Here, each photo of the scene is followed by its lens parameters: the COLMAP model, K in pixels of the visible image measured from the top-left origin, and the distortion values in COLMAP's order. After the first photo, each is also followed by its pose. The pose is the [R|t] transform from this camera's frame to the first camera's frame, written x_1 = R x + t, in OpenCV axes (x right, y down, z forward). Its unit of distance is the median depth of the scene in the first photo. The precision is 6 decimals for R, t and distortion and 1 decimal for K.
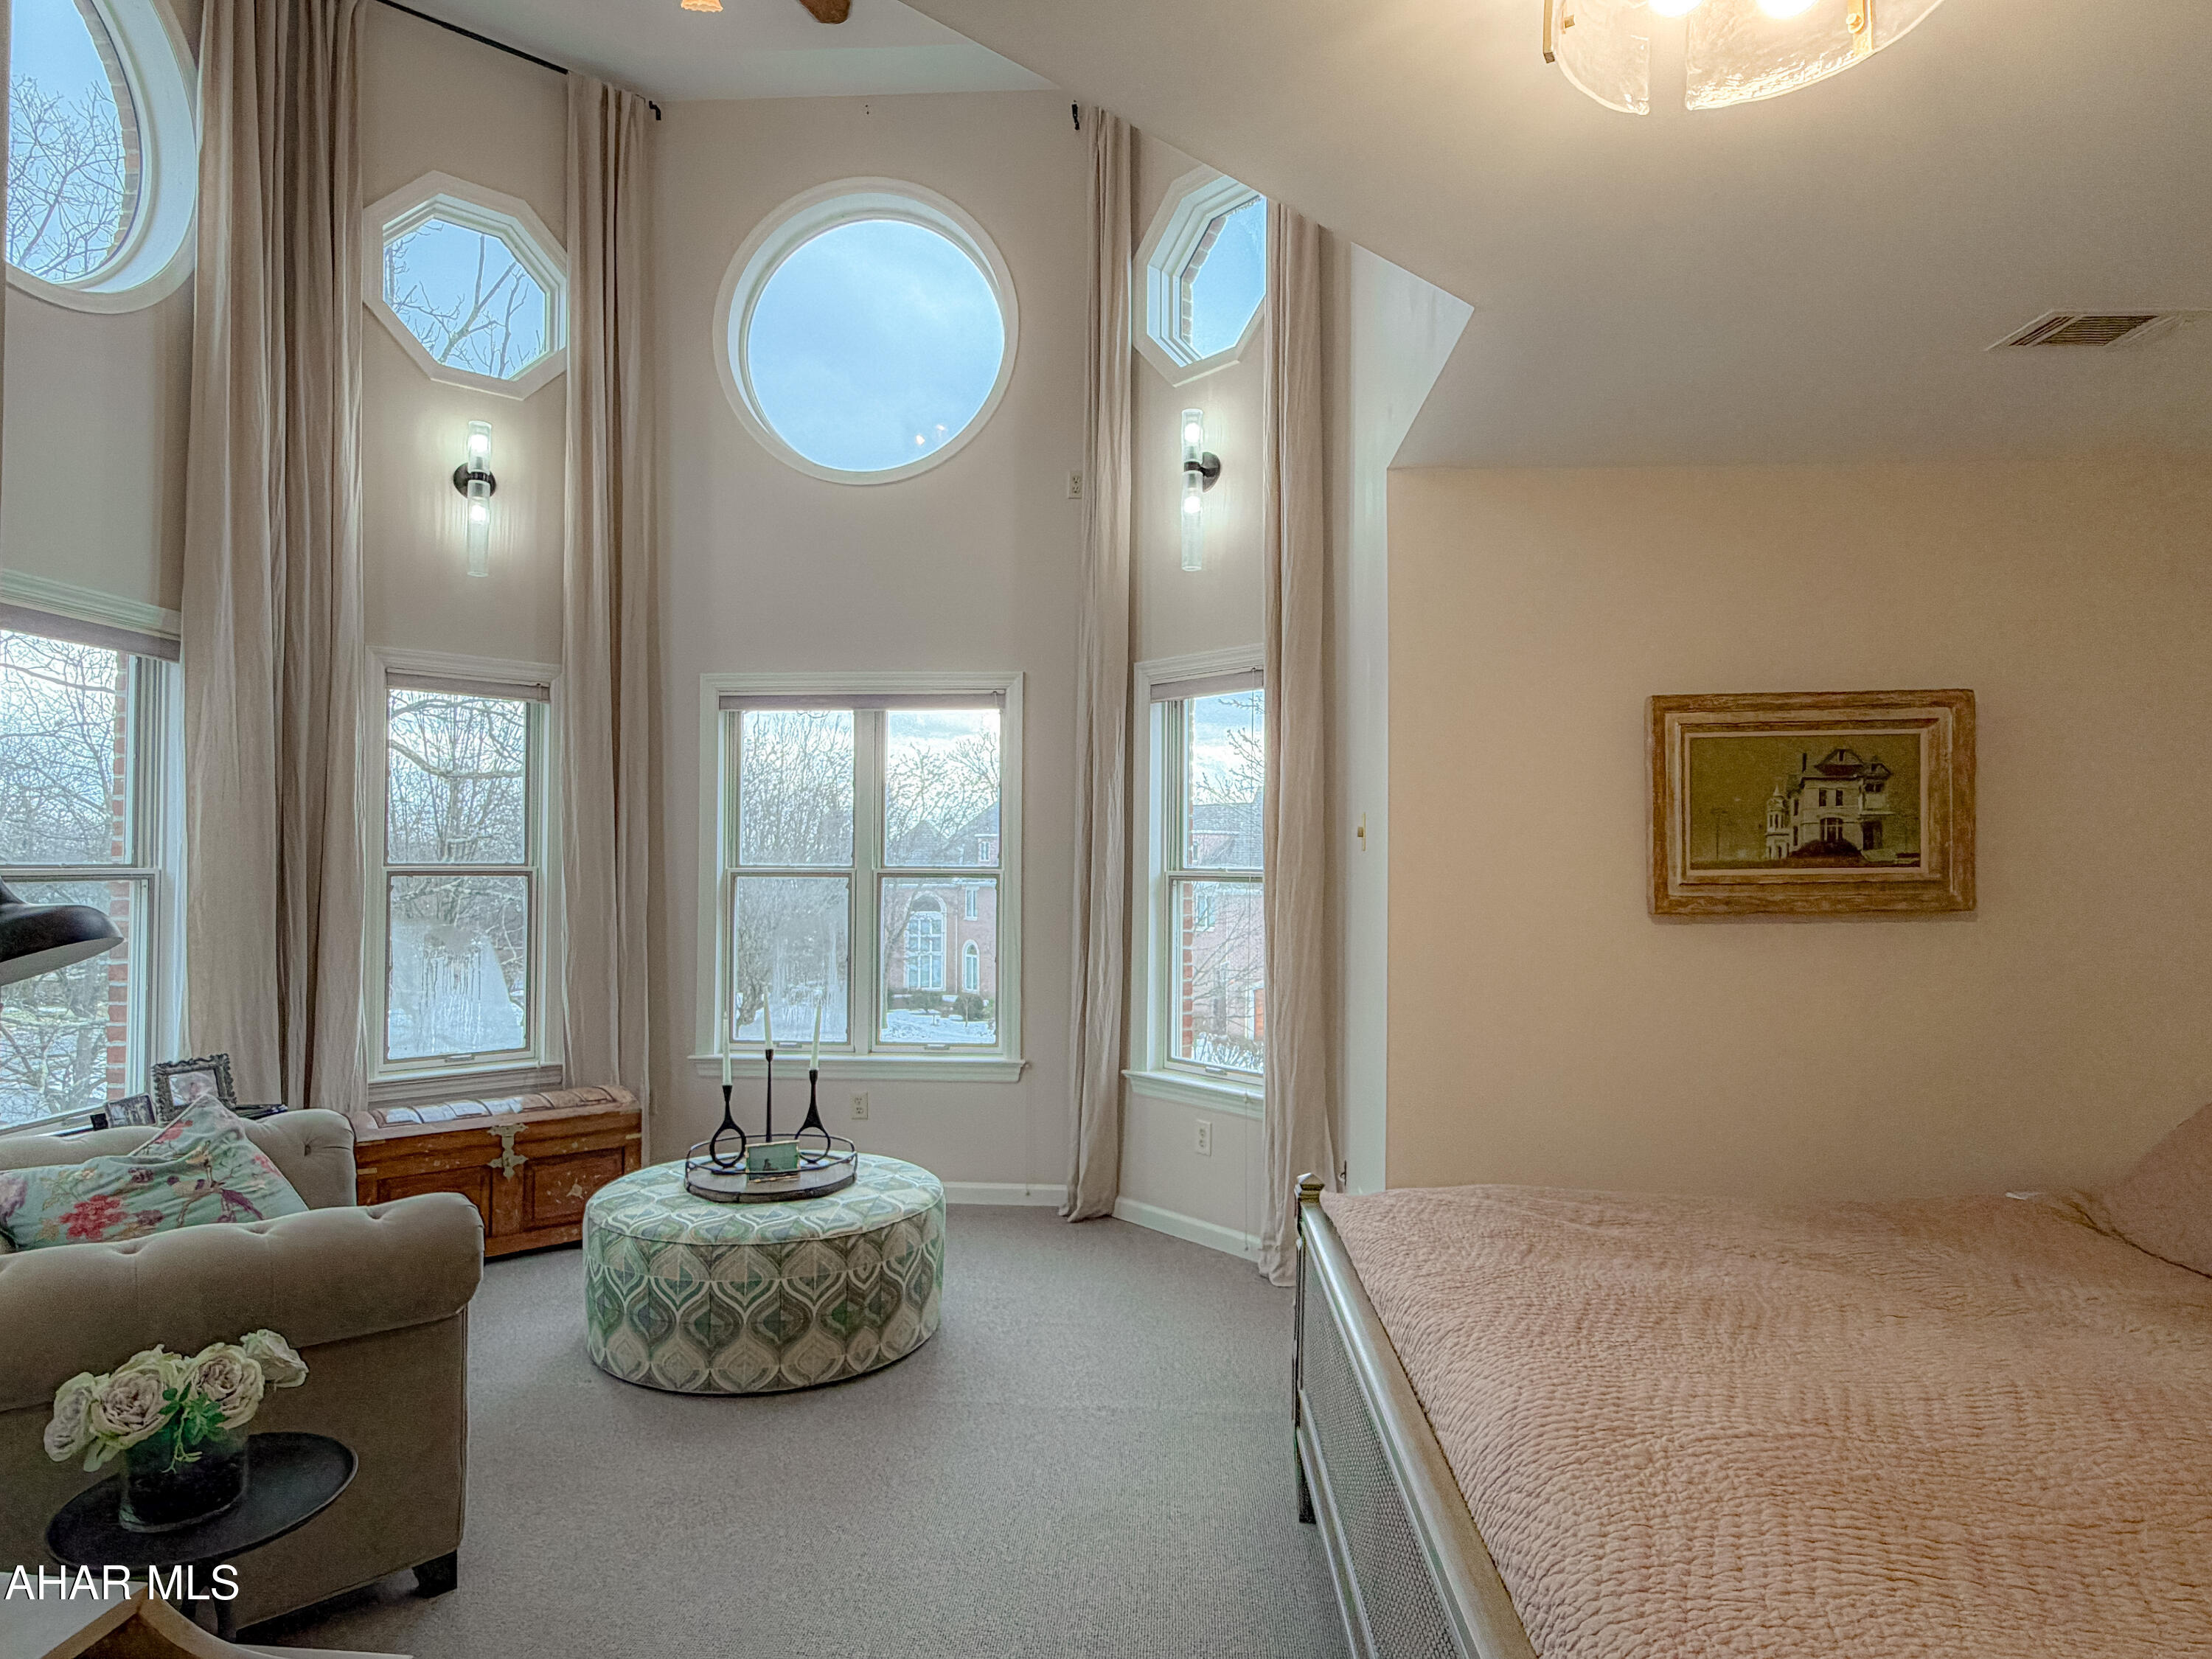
lens RADIAL K [[1256.5, 0, 1107.6], [0, 1256.5, 833.5], [0, 0, 1]] dist [0.010990, -0.004430]
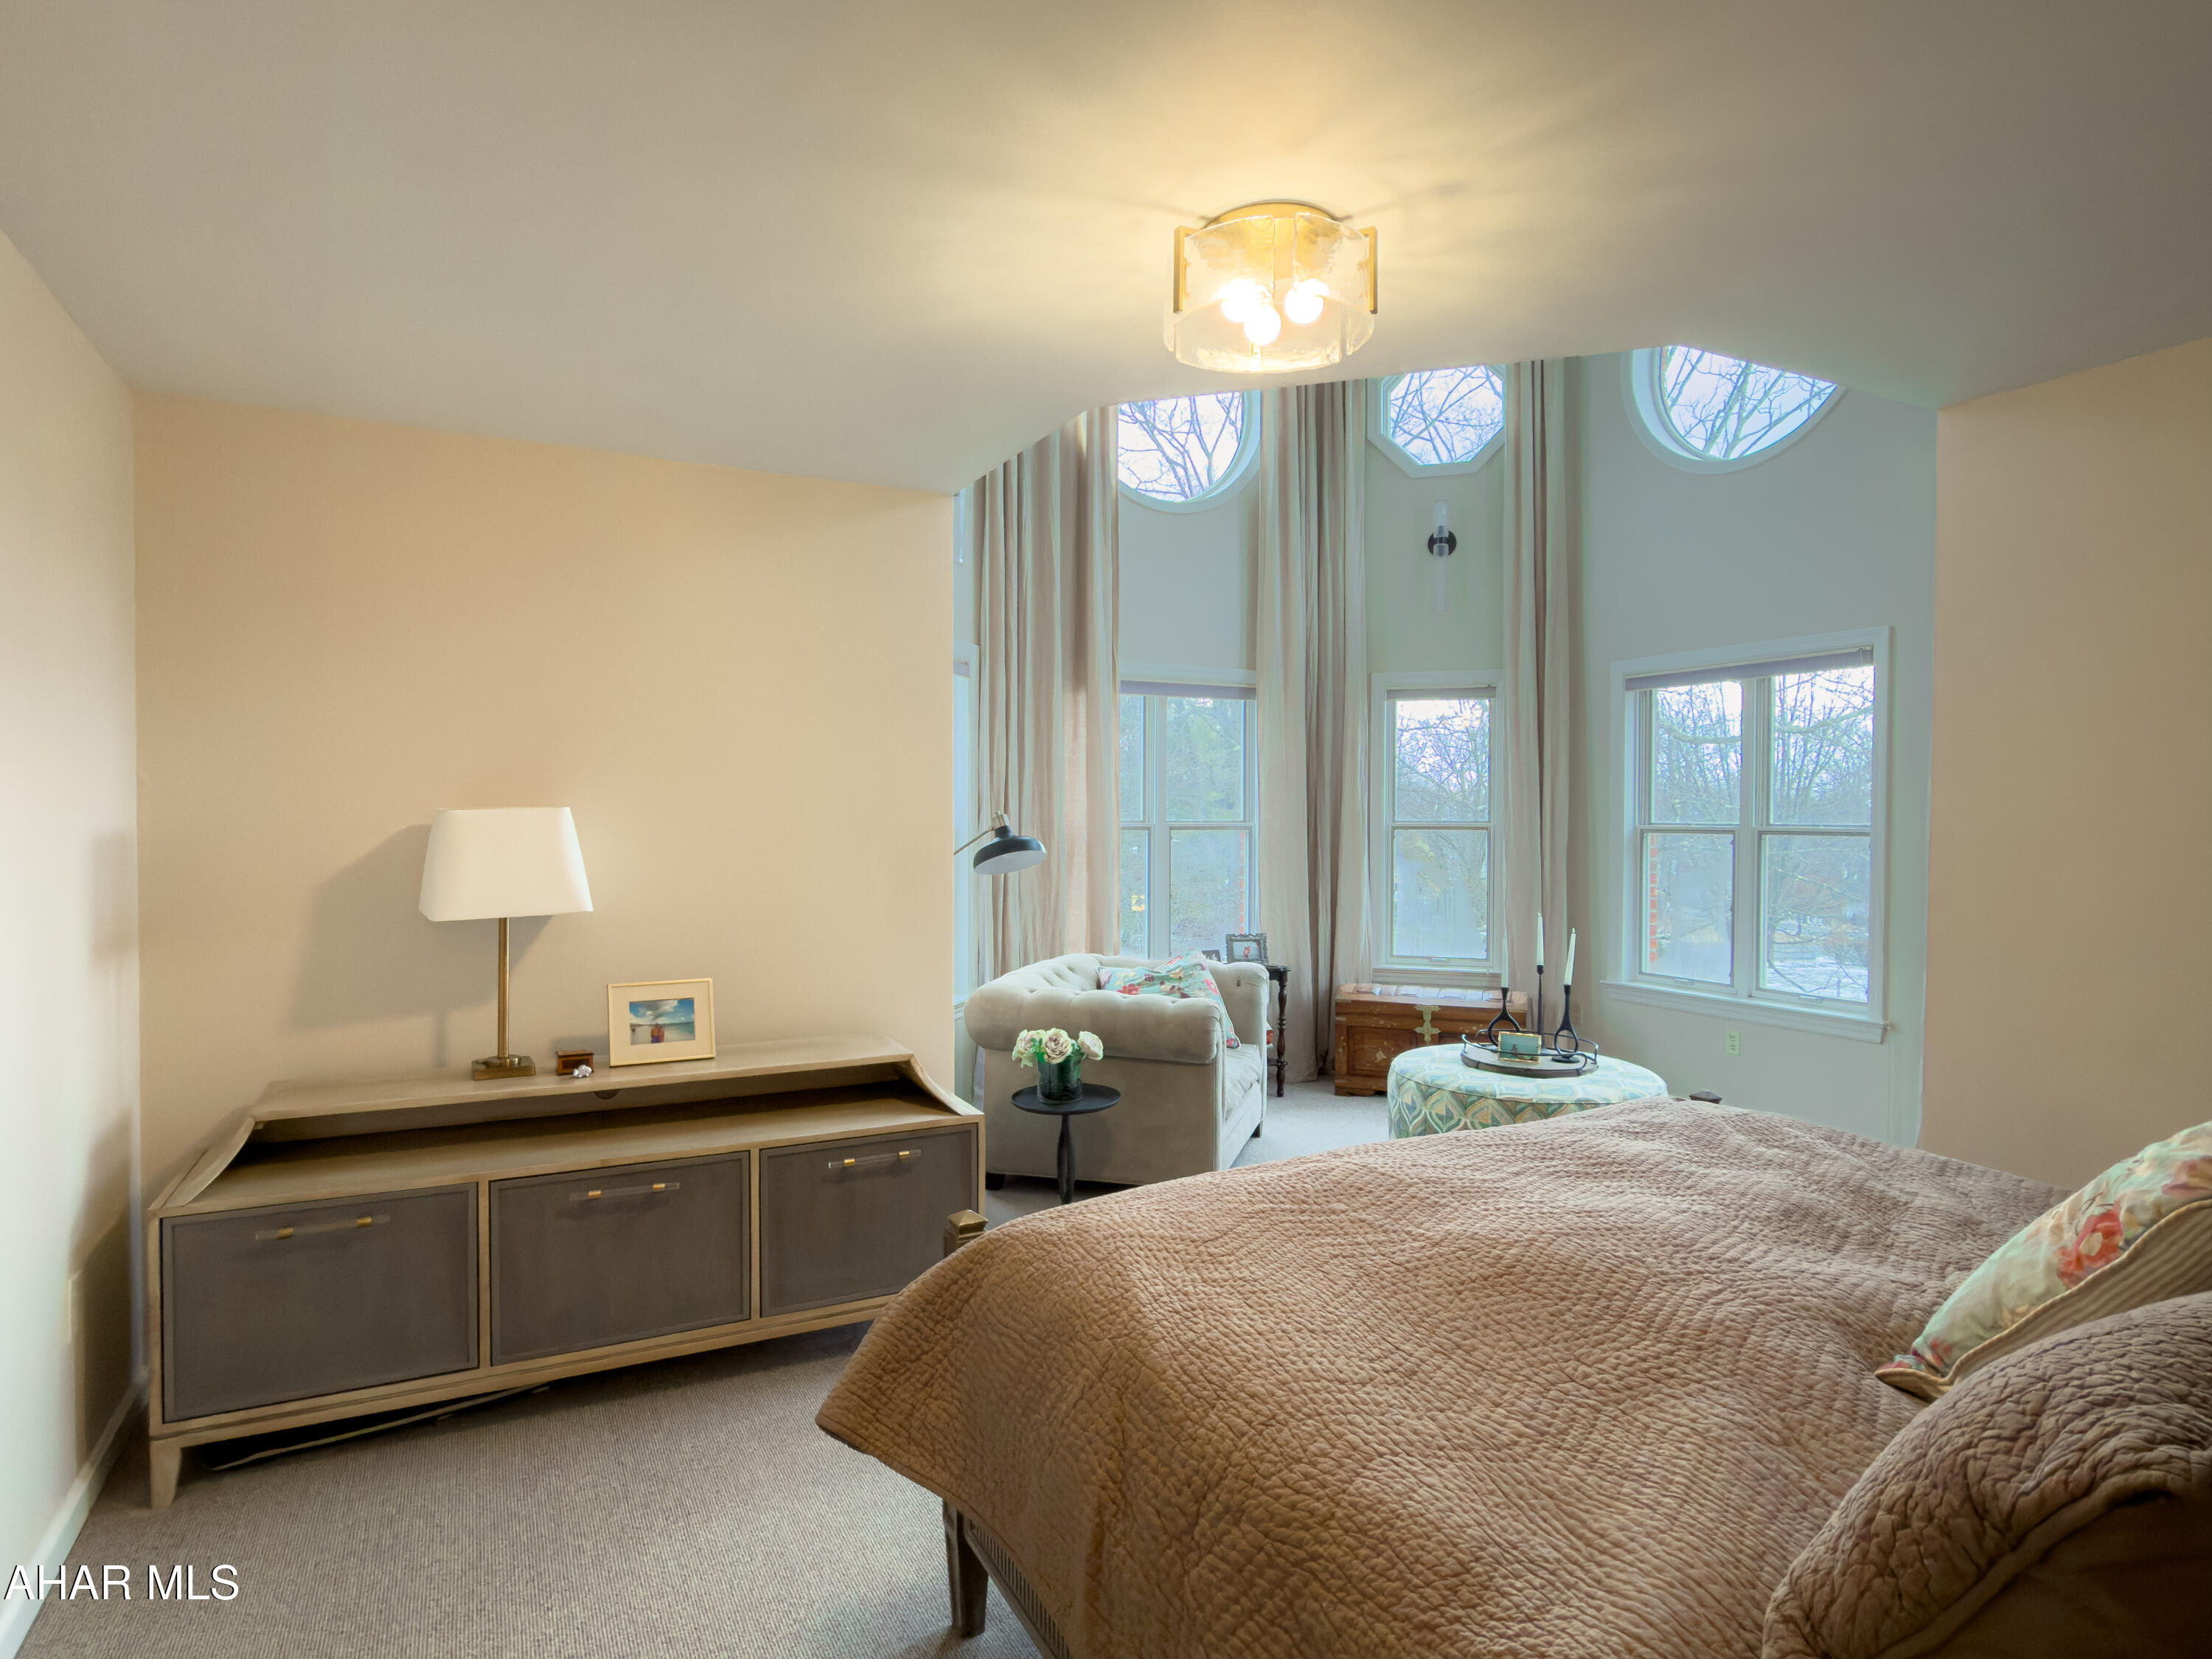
lens RADIAL K [[1256.5, 0, 1091.9], [0, 1256.5, 834.6], [0, 0, 1]] dist [0.010990, -0.004430]
pose [[0.500018, 0.008729, -0.865971, 0.505710], [0.017751, 0.999636, 0.020326, 0.003503], [0.865833, -0.025535, 0.499681, -0.028659]]
